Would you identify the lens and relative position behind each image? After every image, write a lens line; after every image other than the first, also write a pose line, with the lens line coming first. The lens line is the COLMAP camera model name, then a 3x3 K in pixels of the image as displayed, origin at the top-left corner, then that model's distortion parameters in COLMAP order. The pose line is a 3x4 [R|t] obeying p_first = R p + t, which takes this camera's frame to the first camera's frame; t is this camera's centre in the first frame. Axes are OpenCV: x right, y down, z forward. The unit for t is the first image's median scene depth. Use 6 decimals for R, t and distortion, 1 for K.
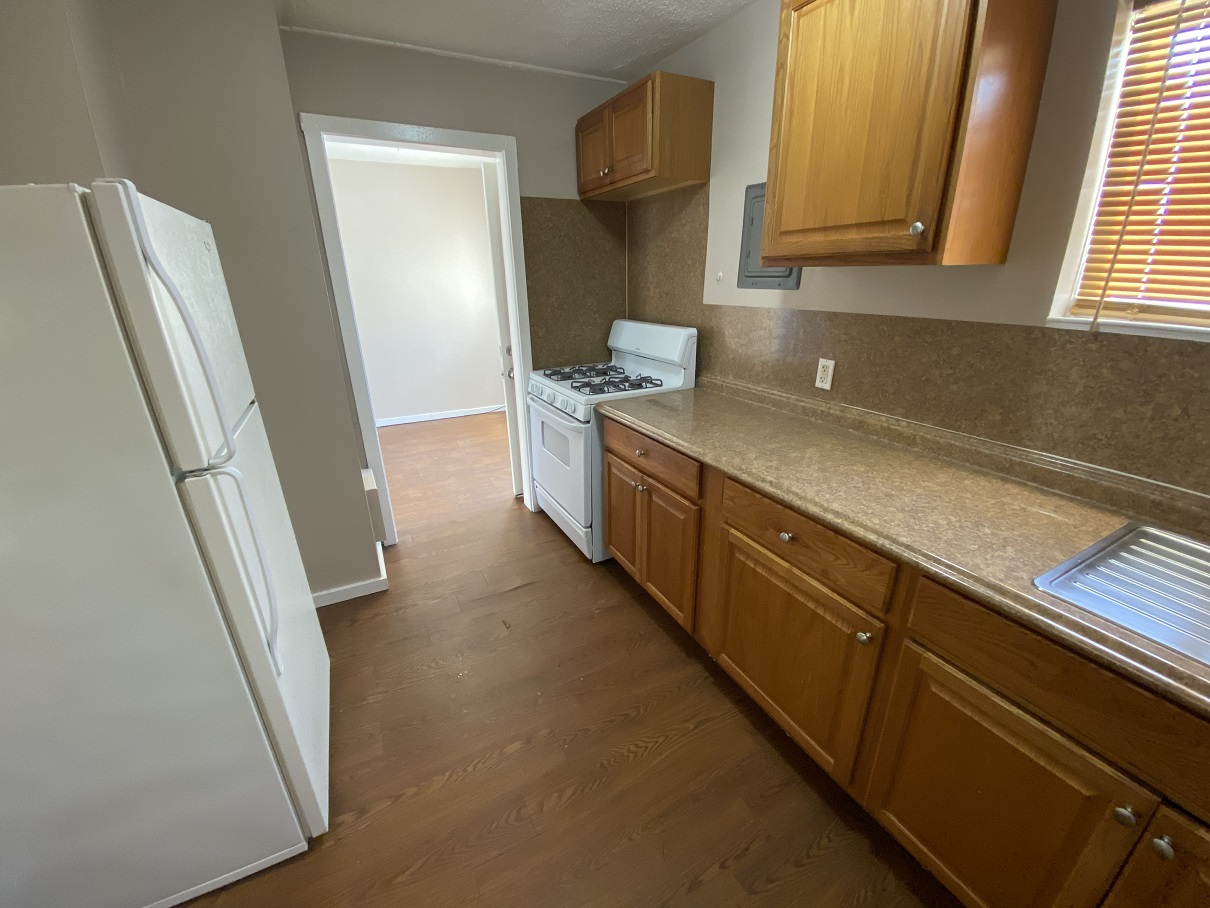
lens RADIAL K [[489.3, 0, 605.0], [0, 489.3, 454.0], [0, 0, 1]] dist [-0.001487, -0.015960]
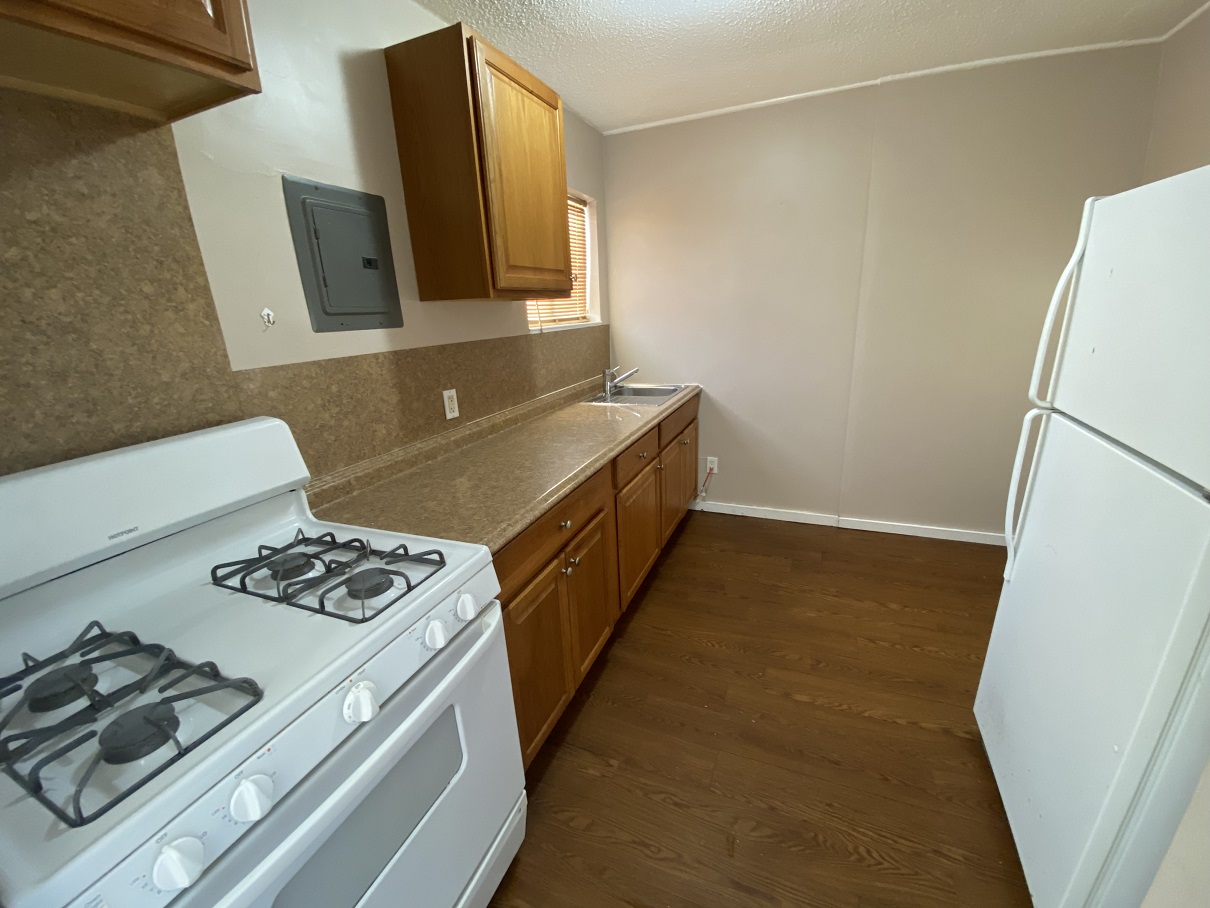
lens RADIAL K [[489.3, 0, 605.0], [0, 489.3, 454.0], [0, 0, 1]] dist [-0.001487, -0.015960]
pose [[-0.637049, -0.168406, 0.752202, -0.553676], [0.322052, 0.828440, 0.458224, -0.446473], [-0.700322, 0.534160, -0.473522, 1.322929]]
